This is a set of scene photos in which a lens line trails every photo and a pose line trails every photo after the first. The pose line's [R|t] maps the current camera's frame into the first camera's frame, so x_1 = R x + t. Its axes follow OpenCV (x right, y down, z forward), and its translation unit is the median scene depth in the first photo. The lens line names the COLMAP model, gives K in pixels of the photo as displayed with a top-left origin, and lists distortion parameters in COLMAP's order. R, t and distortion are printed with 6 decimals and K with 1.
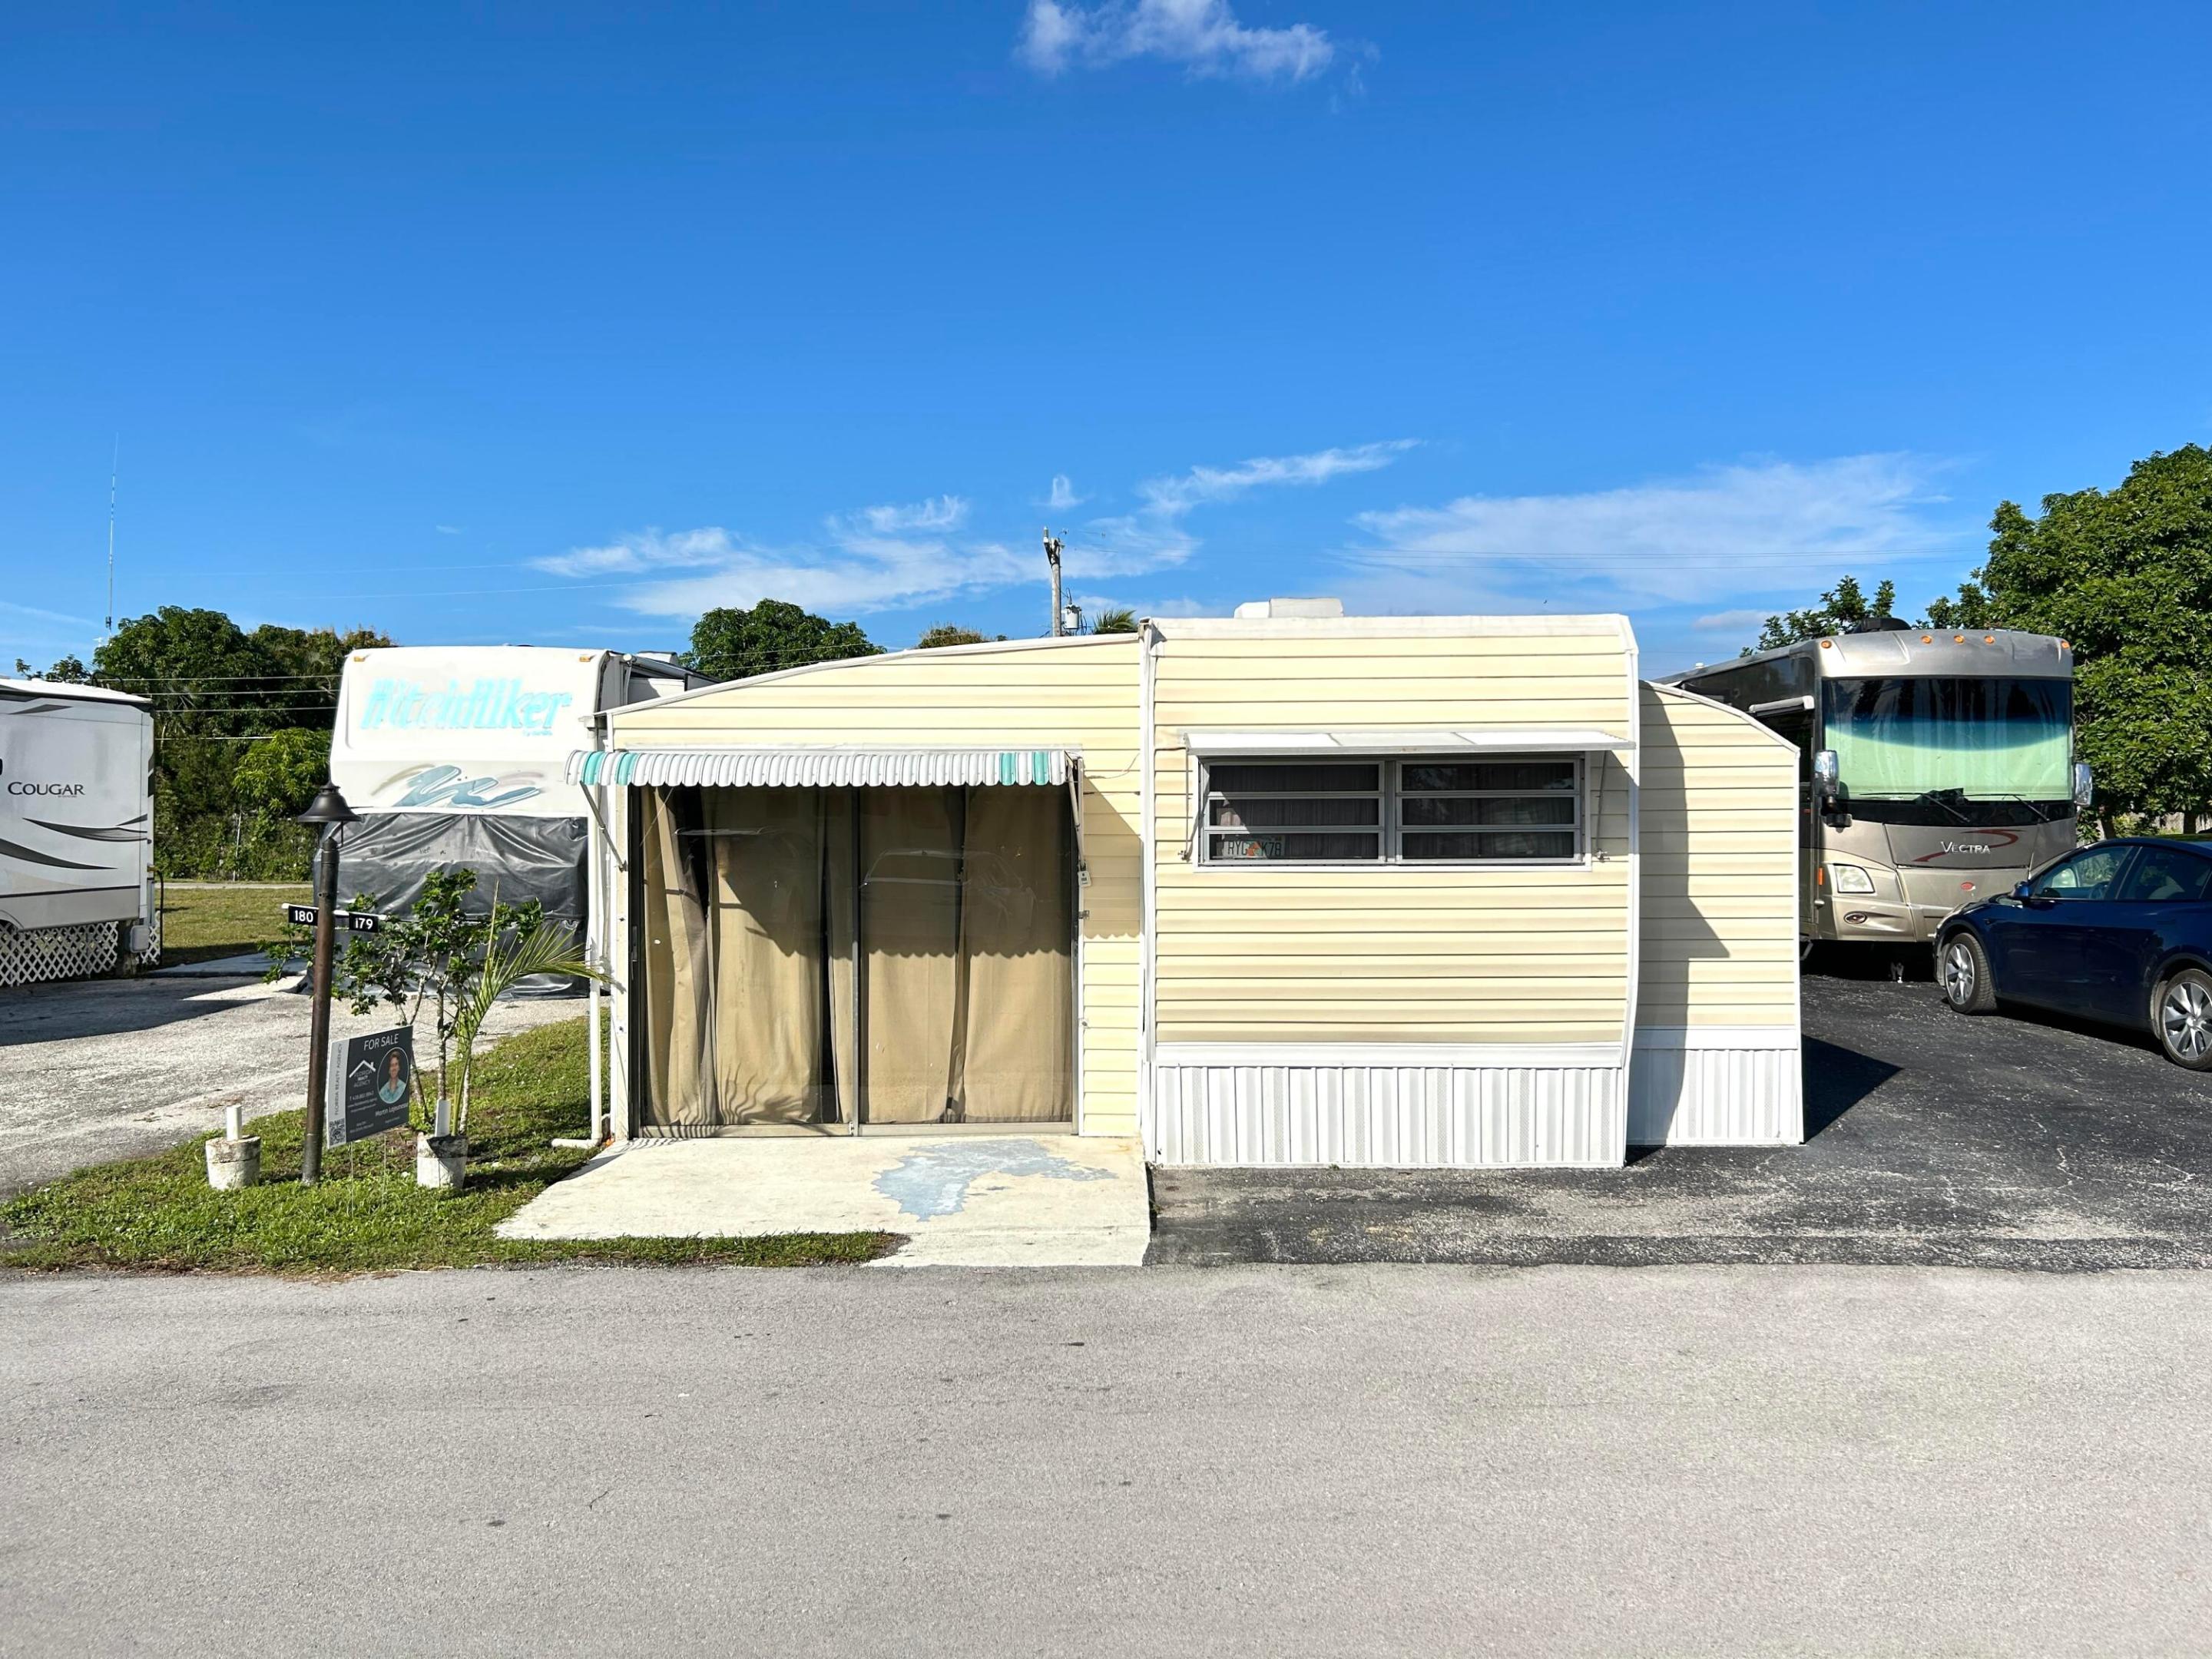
lens RADIAL K [[1653.5, 0, 1094.7], [0, 1653.5, 835.7], [0, 0, 1]] dist [0.137217, -0.252218]
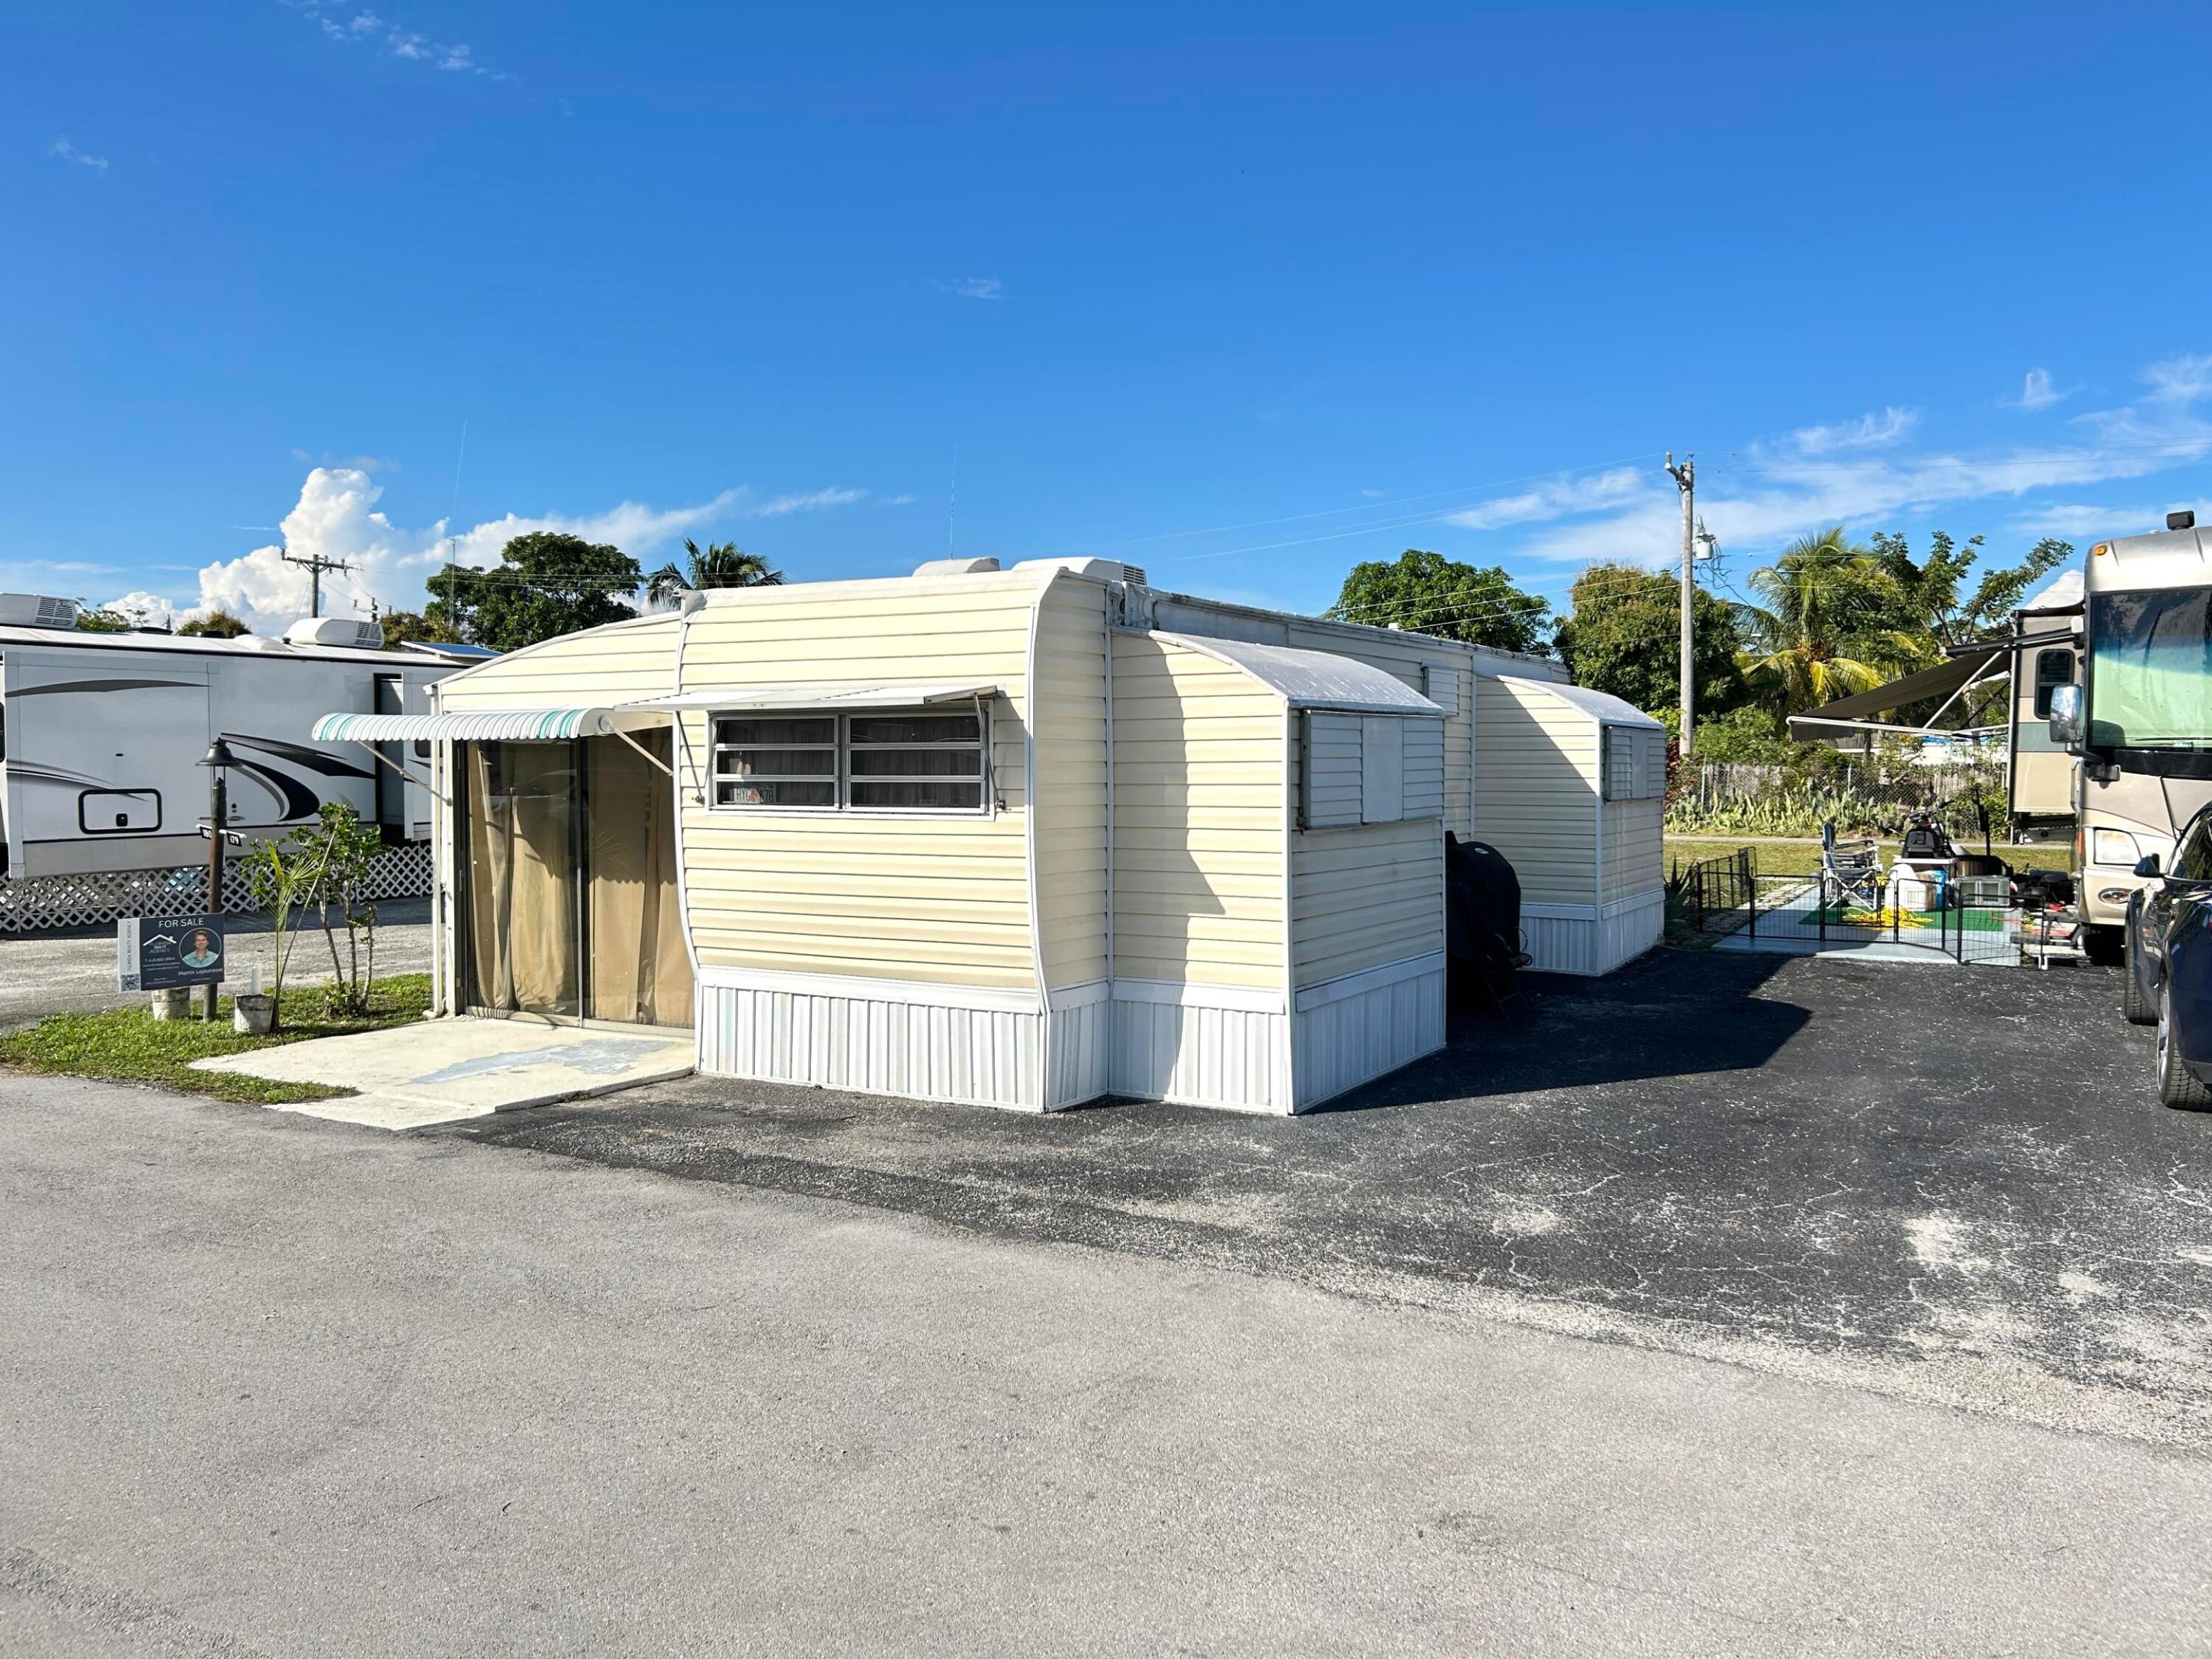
lens RADIAL K [[1650.7, 0, 1106.0], [0, 1650.7, 829.5], [0, 0, 1]] dist [0.032998, -0.003808]
pose [[0.869005, 0.023613, -0.494240, 0.788403], [-0.009197, 0.999459, 0.031581, -0.005863], [0.494719, -0.022898, 0.868752, 0.143439]]
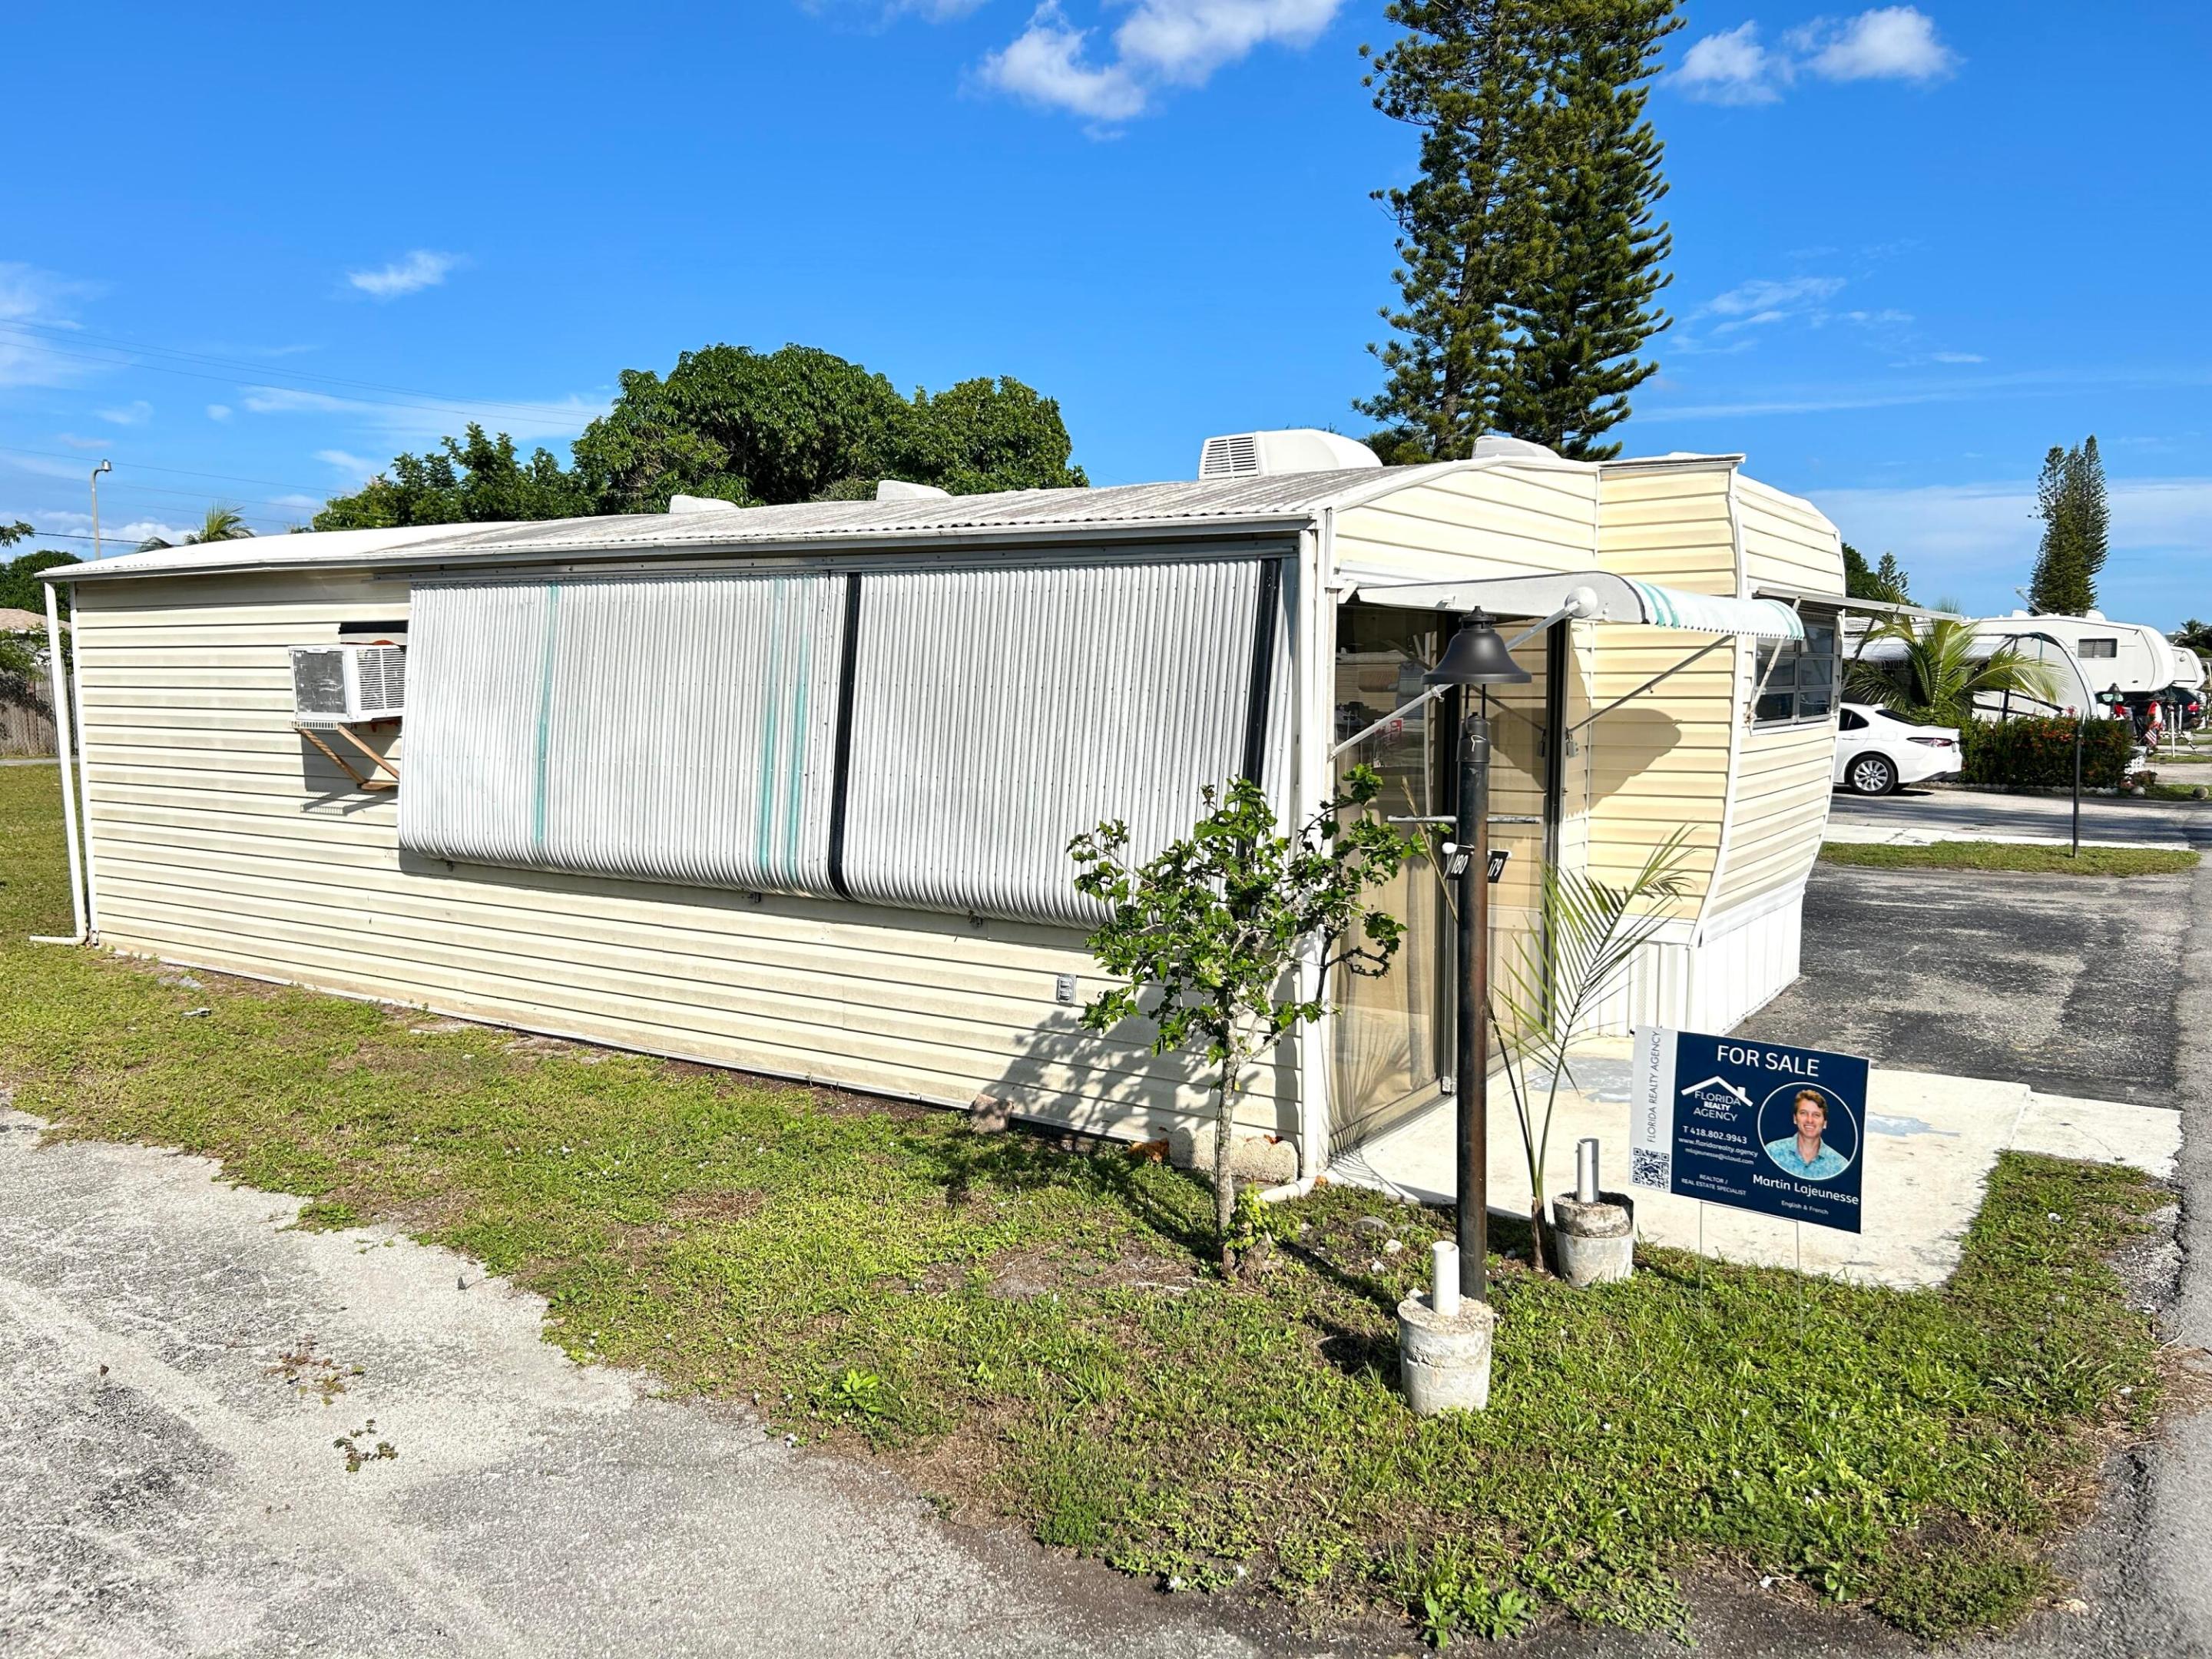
lens RADIAL K [[1677.9, 0, 1106.0], [0, 1677.9, 829.5], [0, 0, 1]] dist [0.064820, -0.072777]
pose [[0.537128, -0.073904, 0.840257, -0.881352], [0.003849, 0.996359, 0.085174, -0.008252], [-0.843492, -0.042515, 0.535457, 0.729114]]
